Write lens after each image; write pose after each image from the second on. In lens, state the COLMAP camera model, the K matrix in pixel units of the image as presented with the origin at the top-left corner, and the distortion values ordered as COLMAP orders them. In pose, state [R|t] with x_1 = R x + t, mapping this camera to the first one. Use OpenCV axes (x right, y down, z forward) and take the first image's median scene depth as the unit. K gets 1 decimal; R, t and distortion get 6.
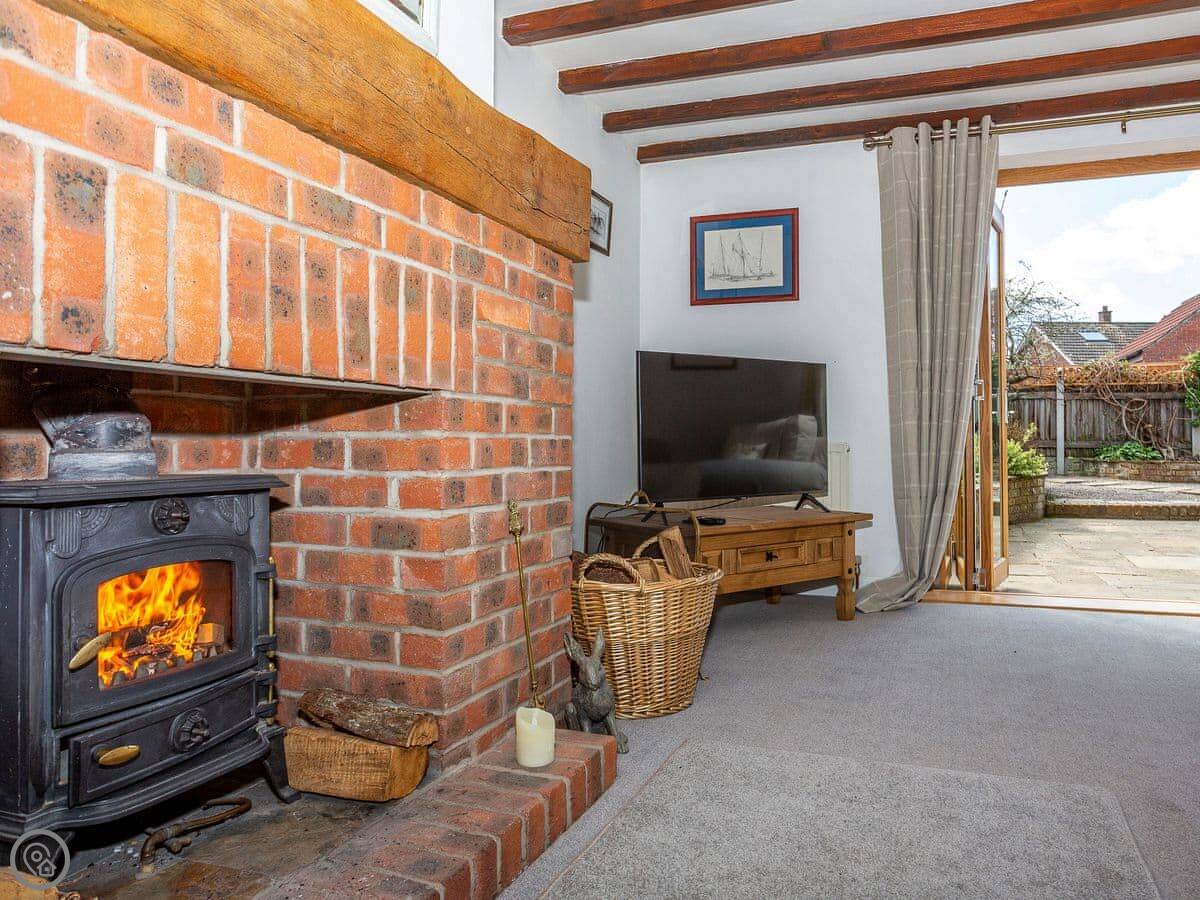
lens RADIAL K [[817.0, 0, 665.1], [0, 817.0, 441.8], [0, 0, 1]] dist [-0.037666, 0.023687]
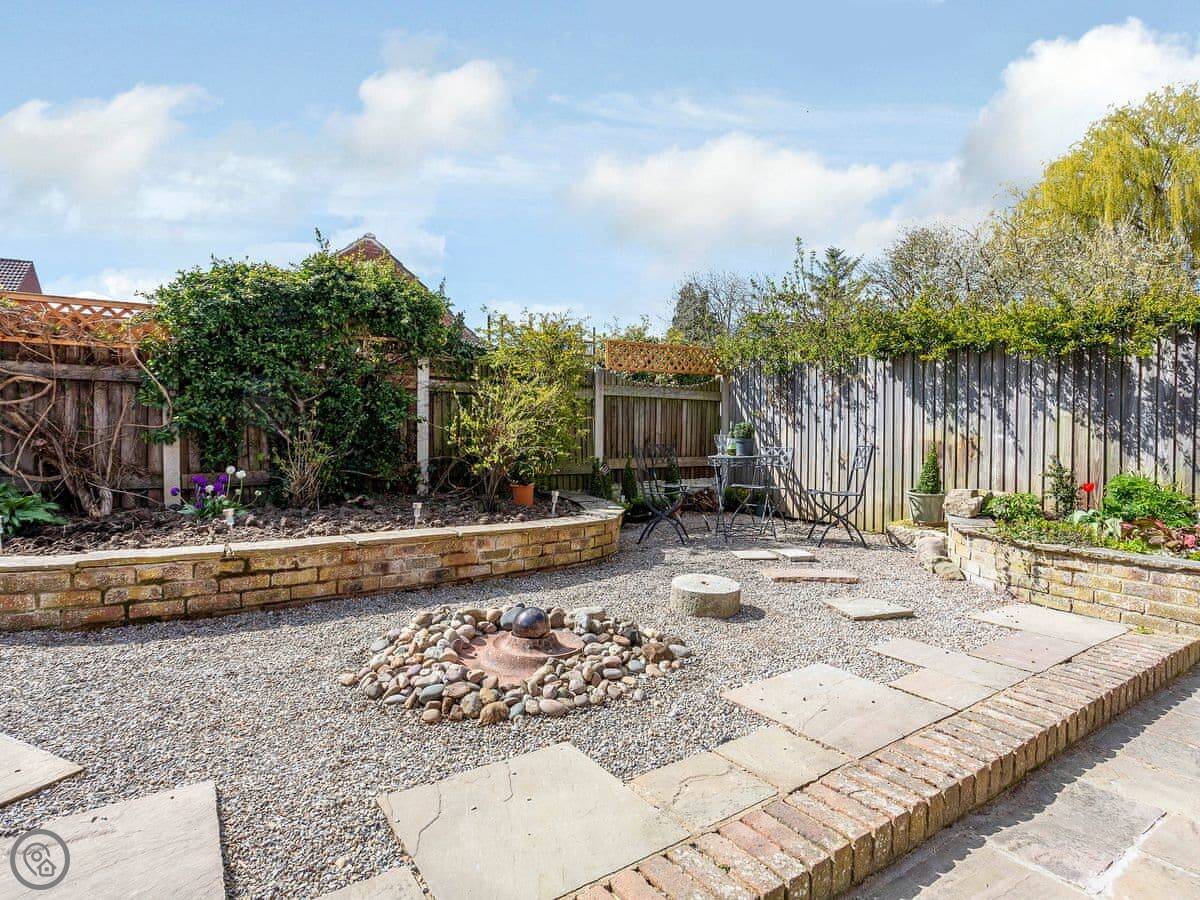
lens RADIAL K [[679.2, 0, 613.4], [0, 679.2, 443.0], [0, 0, 1]] dist [-0.017527, 0.003282]
pose [[0.588529, -0.014796, 0.808341, 0.483147], [-0.023211, 0.999111, 0.035187, -0.037966], [-0.808143, -0.039471, 0.587663, 0.546567]]
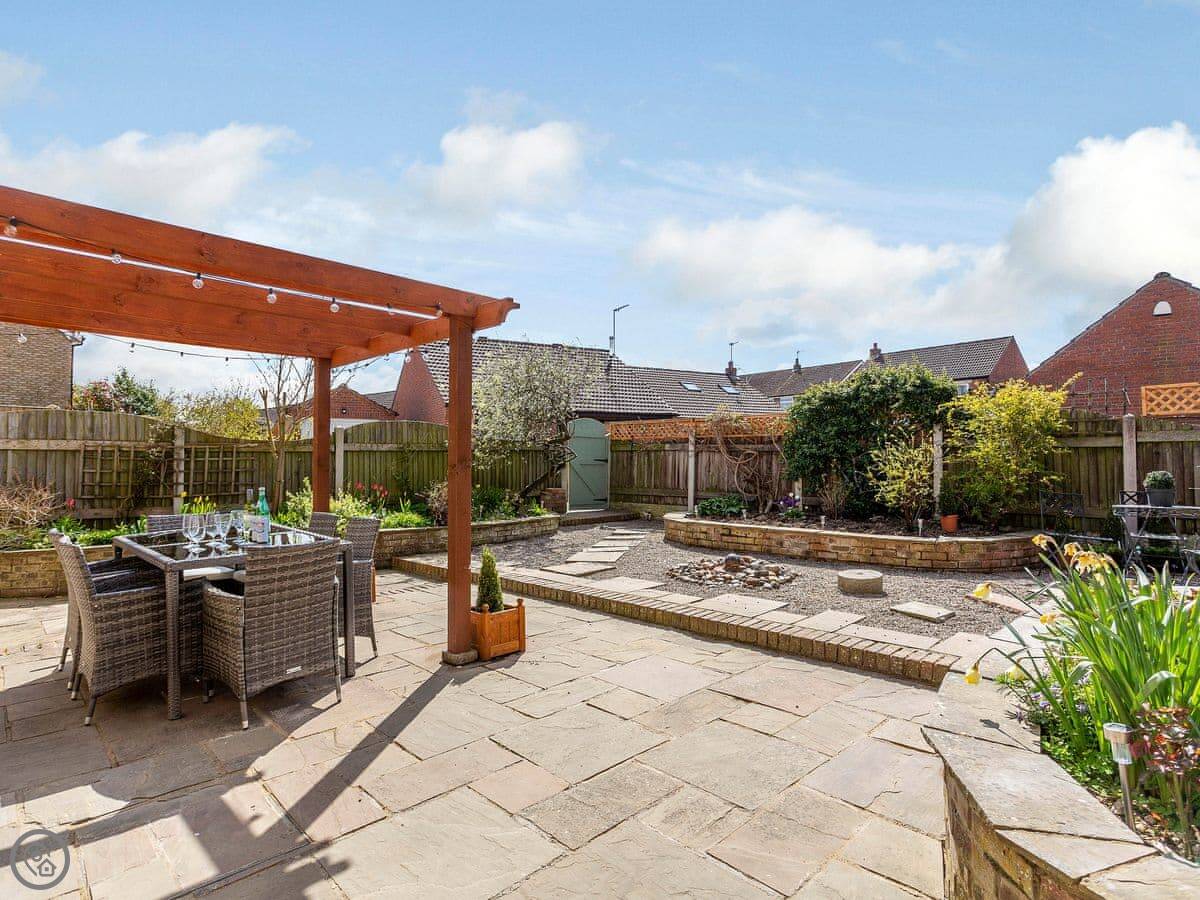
lens RADIAL K [[653.0, 0, 593.9], [0, 653.0, 433.0], [0, 0, 1]] dist [-0.032511, 0.017514]
pose [[0.899140, -0.023380, -0.437037, 0.771328], [0.012364, 0.999530, -0.028035, -0.055773], [0.437487, 0.019804, 0.899006, 0.196827]]
